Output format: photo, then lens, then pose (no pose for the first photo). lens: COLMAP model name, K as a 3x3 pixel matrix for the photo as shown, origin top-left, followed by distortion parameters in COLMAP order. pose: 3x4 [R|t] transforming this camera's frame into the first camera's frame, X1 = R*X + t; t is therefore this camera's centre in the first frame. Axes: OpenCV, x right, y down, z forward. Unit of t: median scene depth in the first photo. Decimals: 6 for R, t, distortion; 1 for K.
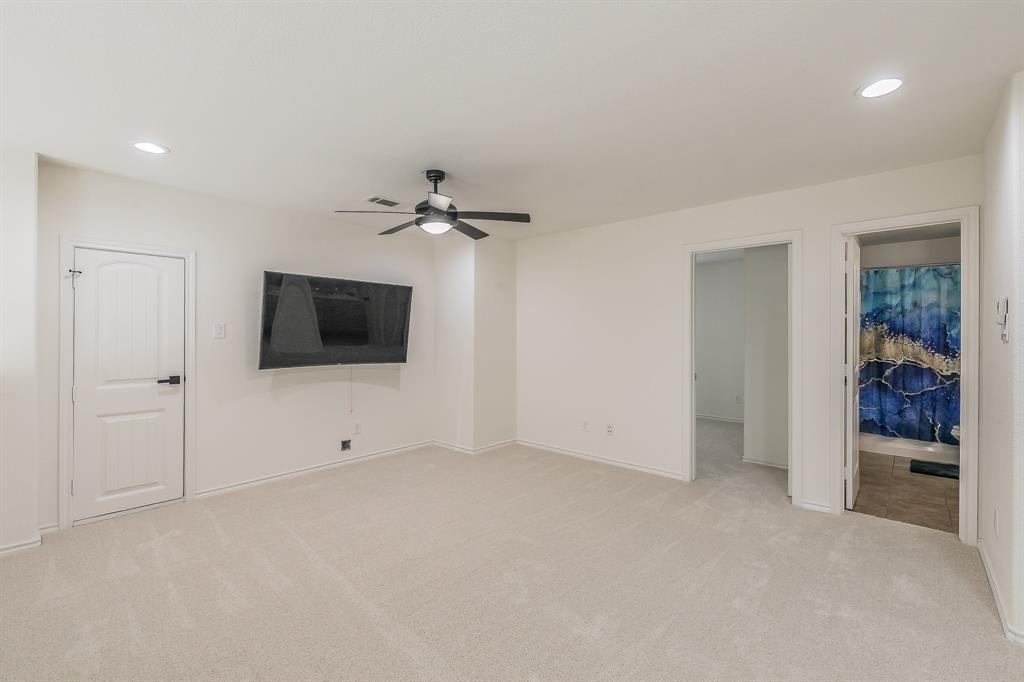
lens RADIAL K [[438.9, 0, 512.0], [0, 438.9, 341.0], [0, 0, 1]] dist [-0.001210, -0.000006]
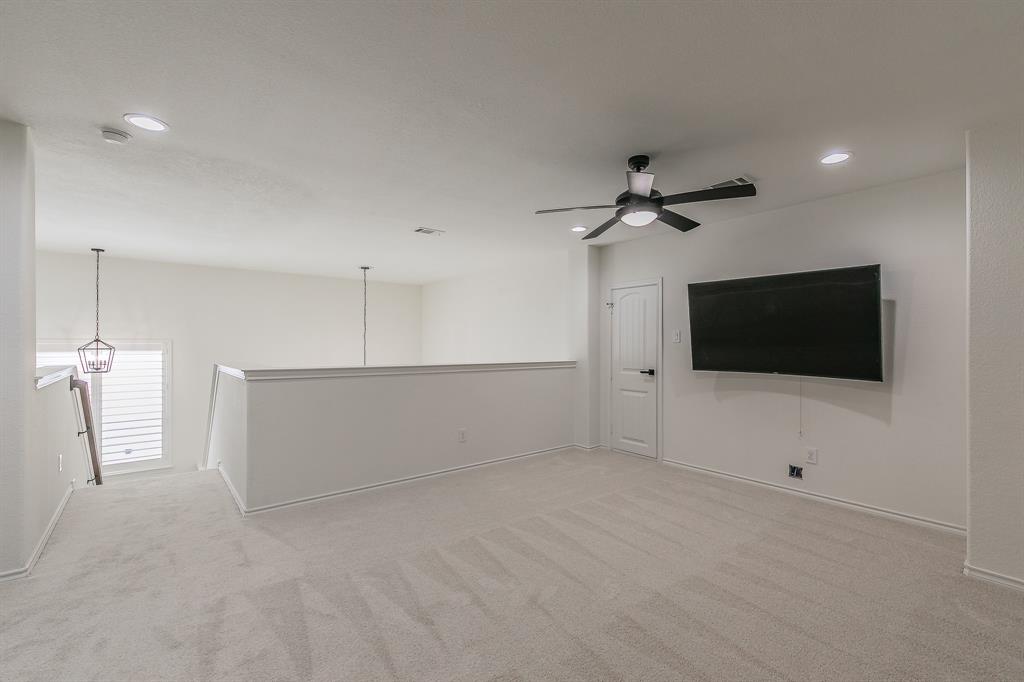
lens RADIAL K [[438.9, 0, 512.0], [0, 438.9, 341.0], [0, 0, 1]] dist [-0.001210, -0.000006]
pose [[-0.170207, 0.000714, -0.985408, 0.619356], [-0.006064, 0.999980, 0.001772, -0.009912], [0.985390, 0.006277, -0.170199, 0.716802]]
